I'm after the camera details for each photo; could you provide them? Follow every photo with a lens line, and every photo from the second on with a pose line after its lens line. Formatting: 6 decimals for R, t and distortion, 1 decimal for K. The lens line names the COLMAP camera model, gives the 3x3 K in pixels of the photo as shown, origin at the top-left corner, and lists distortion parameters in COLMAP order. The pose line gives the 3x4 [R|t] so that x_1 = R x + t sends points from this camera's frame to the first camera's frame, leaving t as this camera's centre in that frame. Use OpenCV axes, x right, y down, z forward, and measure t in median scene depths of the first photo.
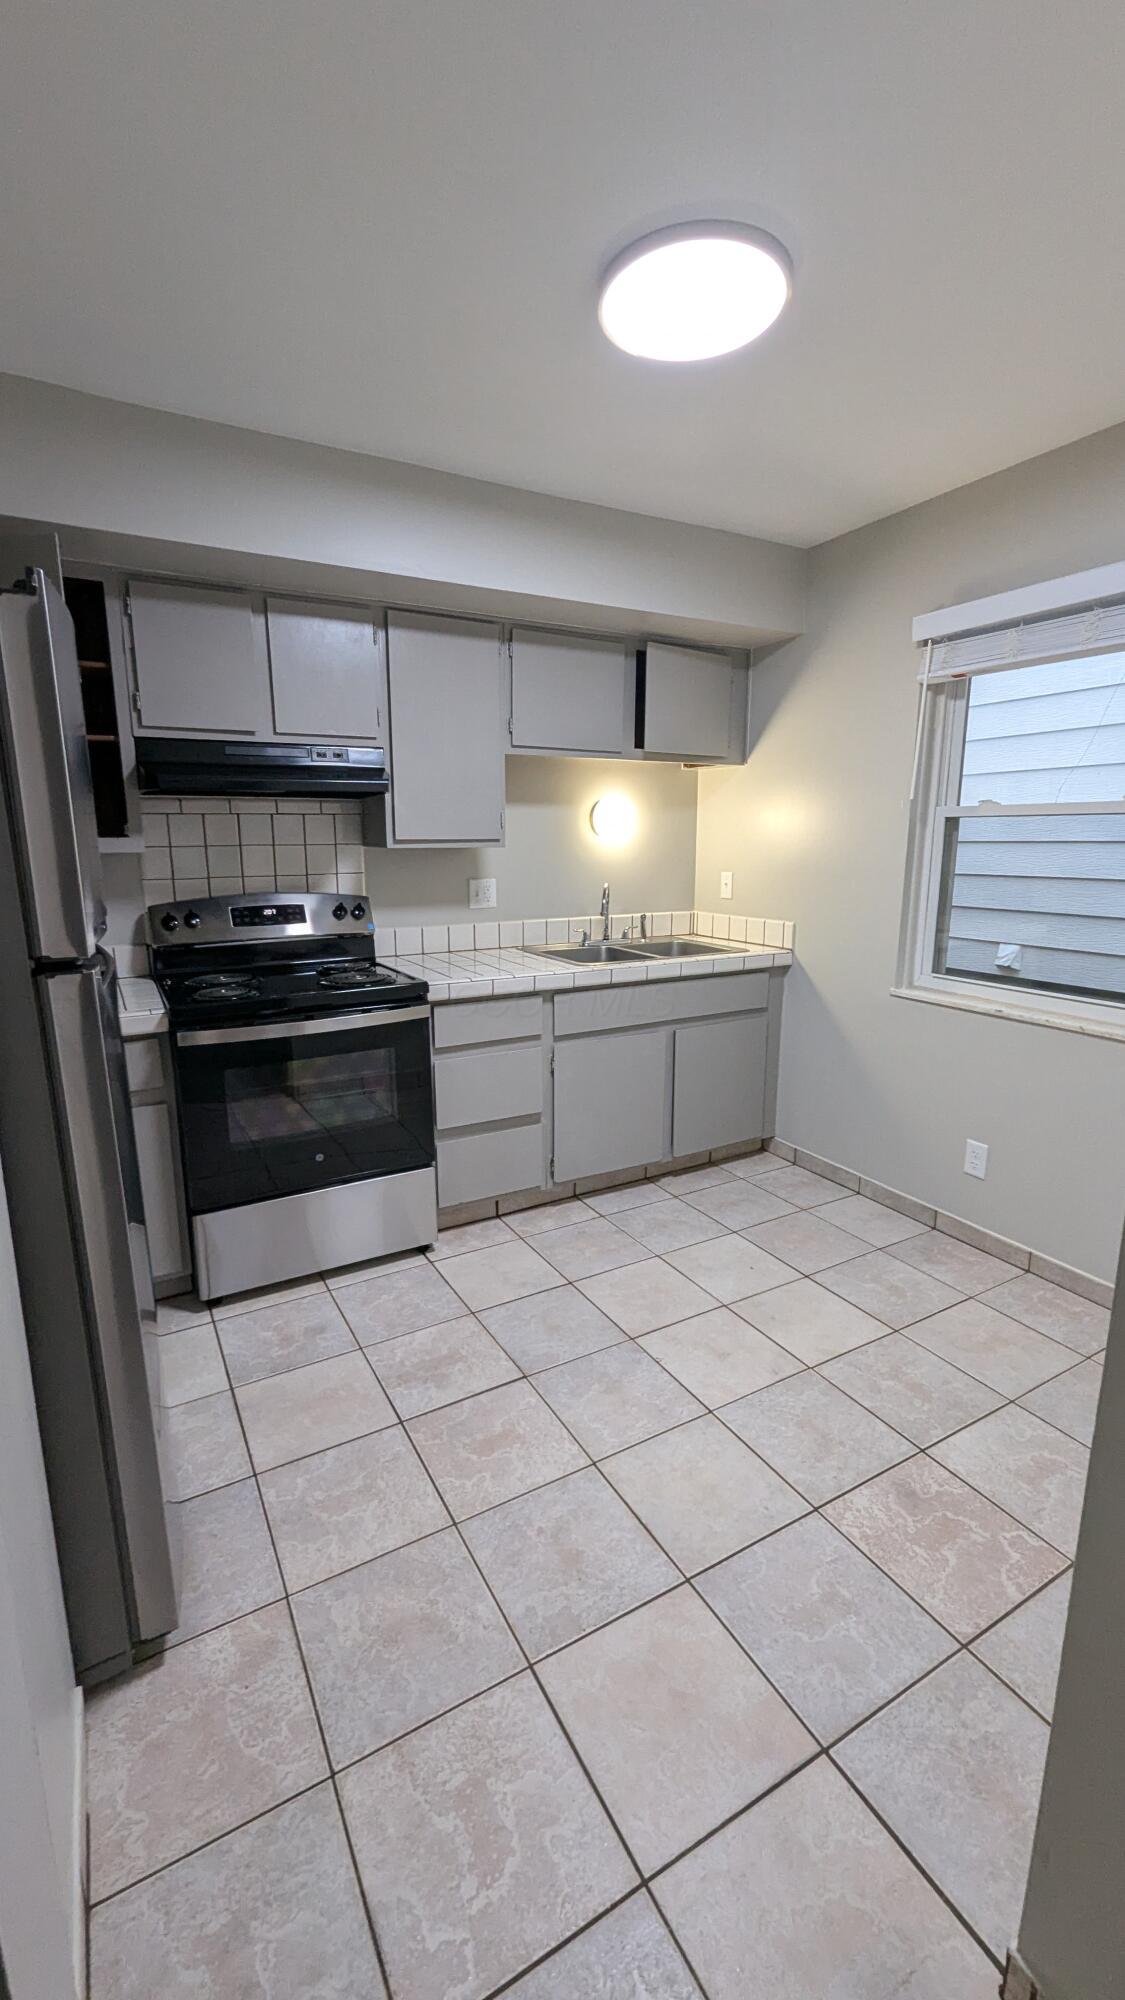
lens RADIAL K [[824.1, 0, 554.9], [0, 824.1, 1000.6], [0, 0, 1]] dist [0.002399, 0.000354]
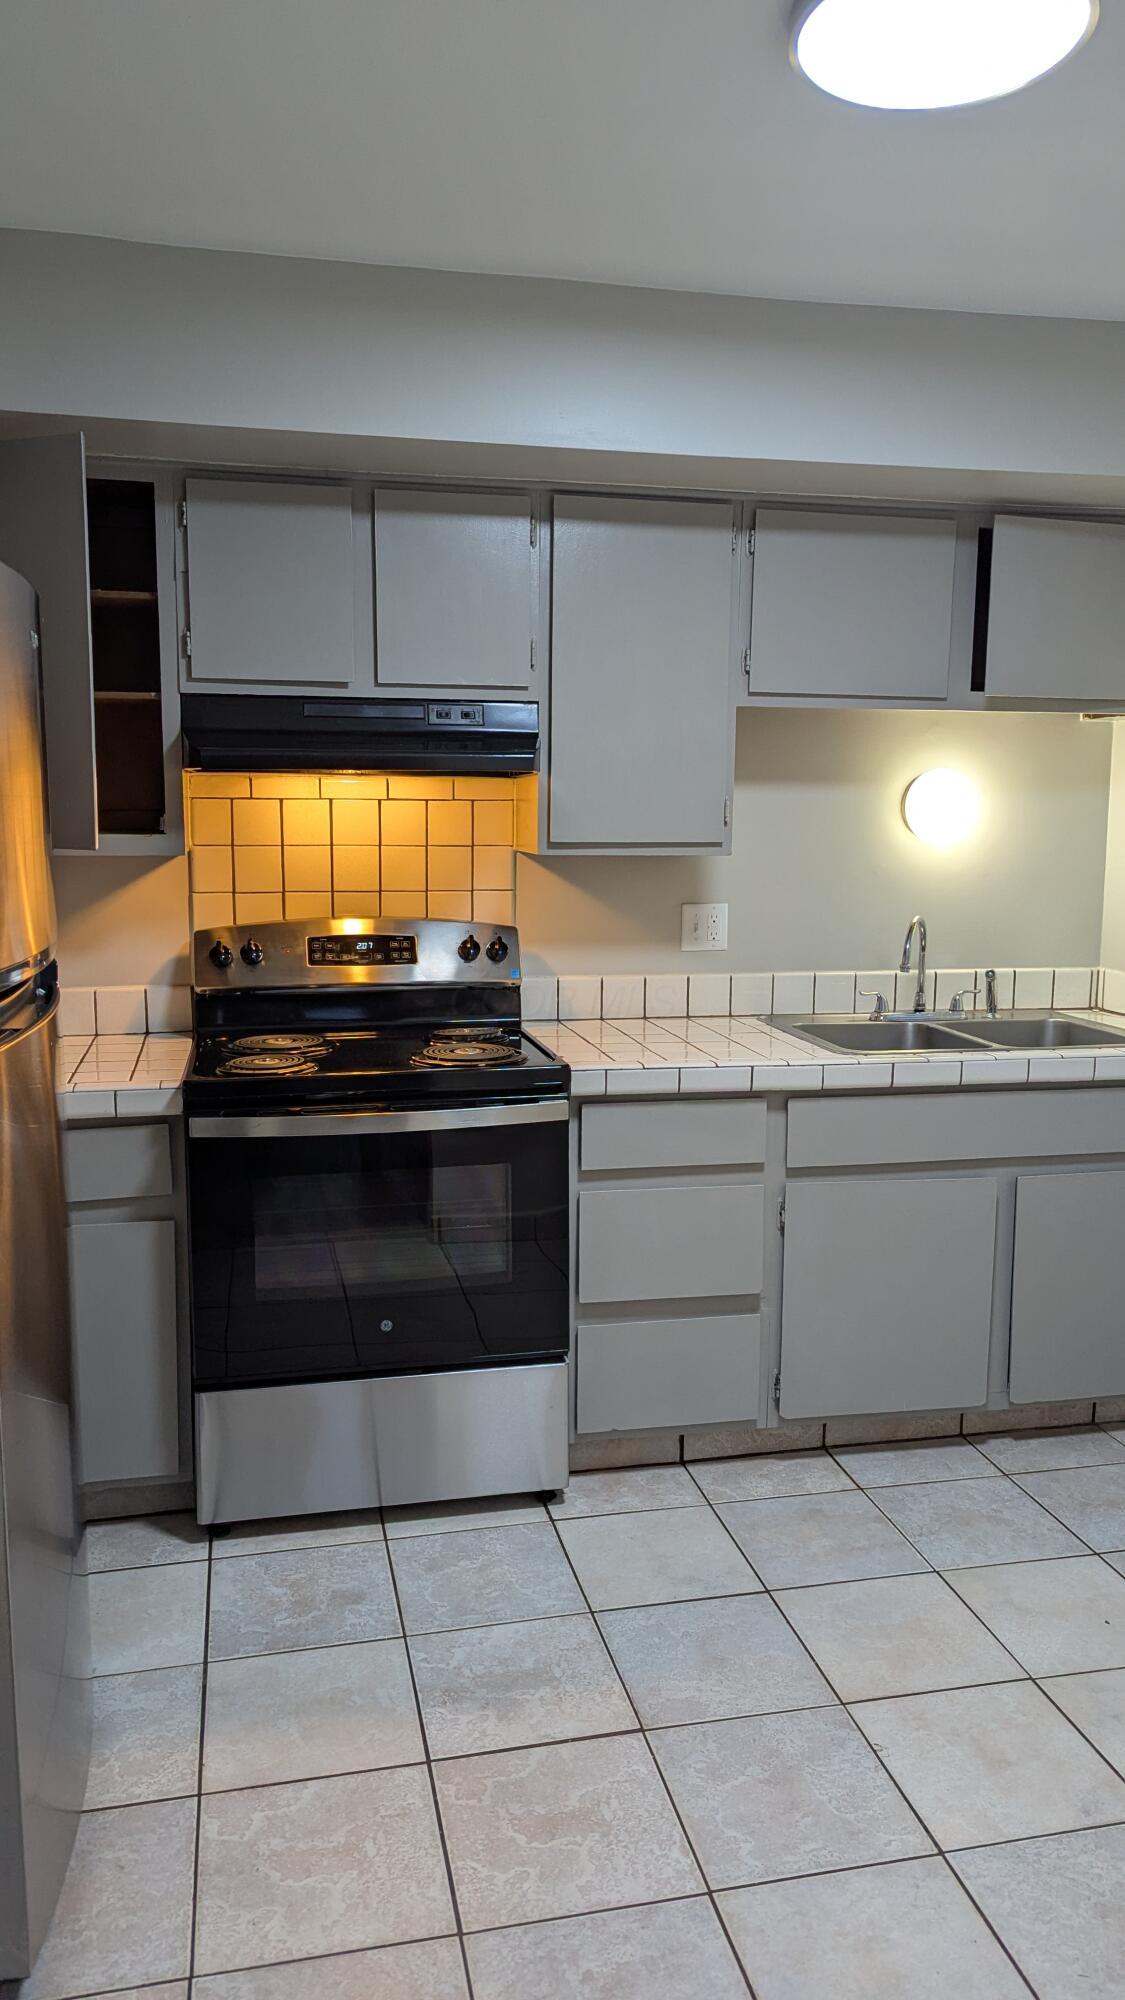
lens RADIAL K [[1423.5, 0, 572.9], [0, 1423.5, 993.1], [0, 0, 1]] dist [0.077973, -0.080100]
pose [[0.958389, 0.046923, -0.281581, 0.147201], [-0.066794, 0.995877, -0.061387, -0.010340], [0.277540, 0.077641, 0.957572, -0.054901]]
